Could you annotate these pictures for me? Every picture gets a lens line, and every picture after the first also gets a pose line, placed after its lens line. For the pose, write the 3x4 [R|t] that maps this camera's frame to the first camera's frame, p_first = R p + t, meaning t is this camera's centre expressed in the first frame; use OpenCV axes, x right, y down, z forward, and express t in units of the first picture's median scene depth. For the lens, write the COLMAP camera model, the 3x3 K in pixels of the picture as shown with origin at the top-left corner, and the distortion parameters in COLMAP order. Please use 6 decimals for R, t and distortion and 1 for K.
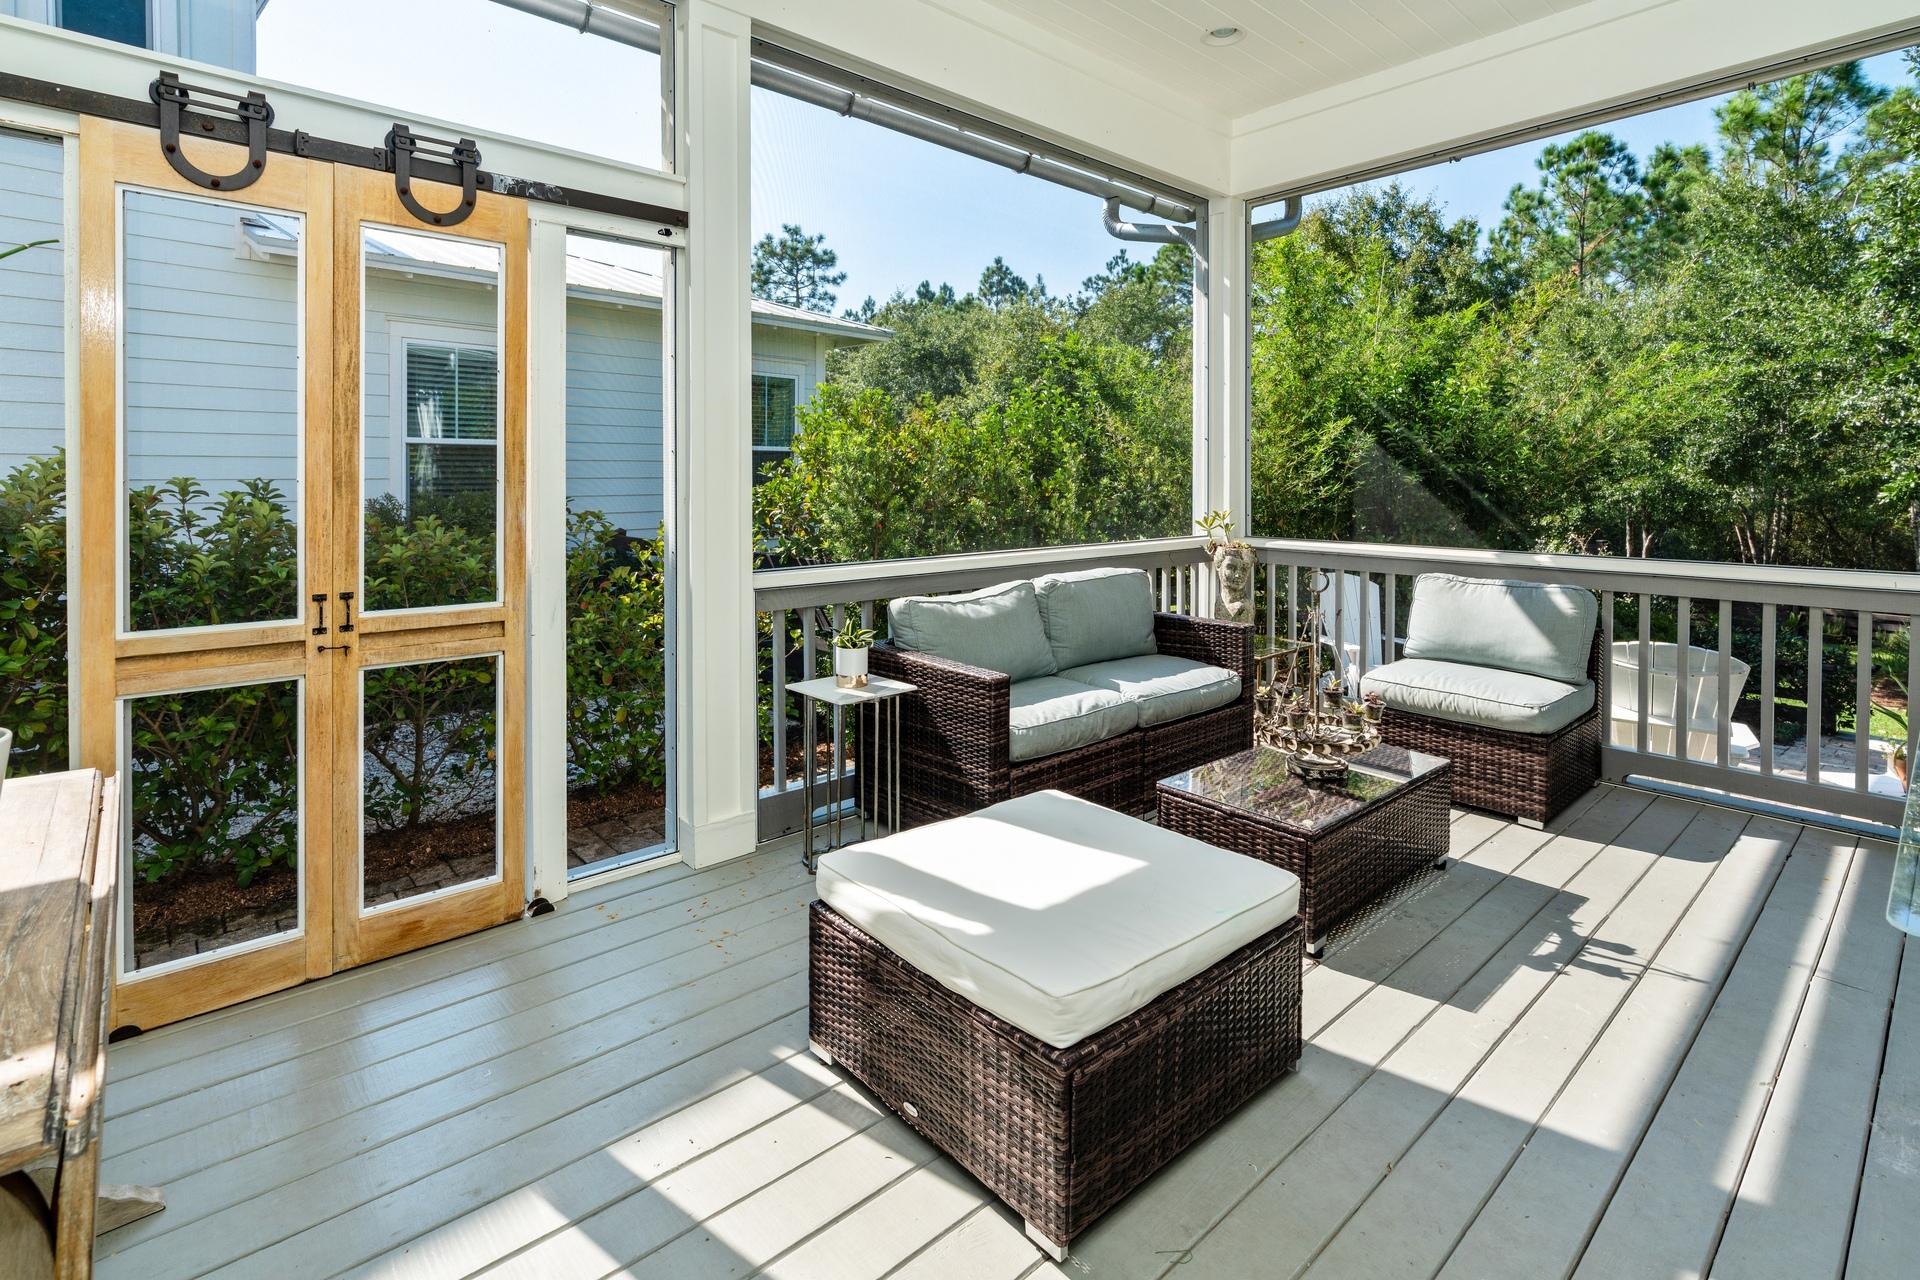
lens RADIAL K [[908.1, 0, 960.0], [0, 908.1, 640.0], [0, 0, 1]] dist [-0.024798, 0.000024]
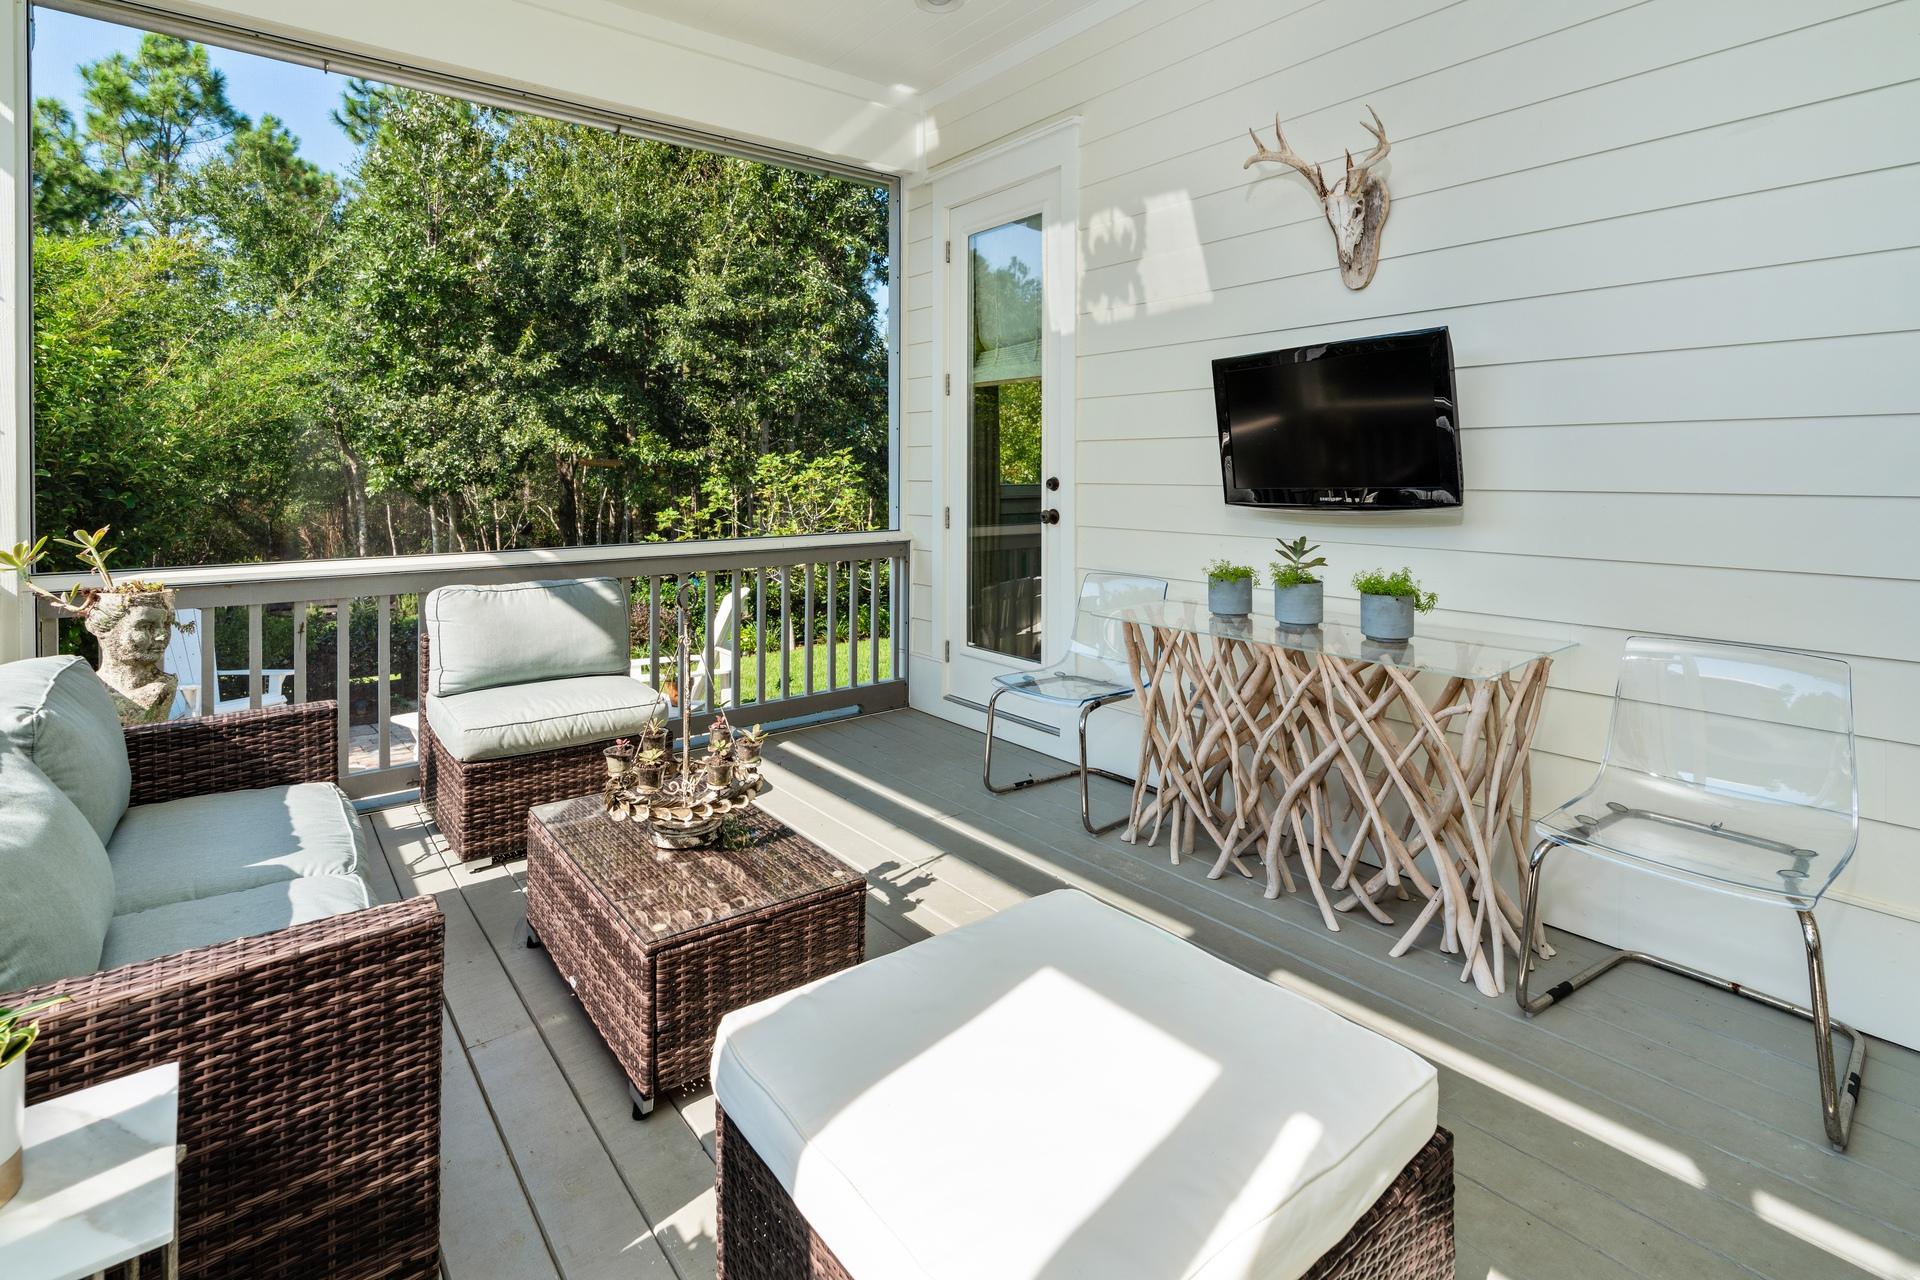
lens RADIAL K [[908.1, 0, 960.0], [0, 908.1, 640.0], [0, 0, 1]] dist [-0.024798, 0.000024]
pose [[0.064471, -0.175474, 0.982371, -0.223653], [0.176691, 0.970872, 0.161824, -0.071121], [-0.982153, 0.163143, 0.093598, 0.437219]]
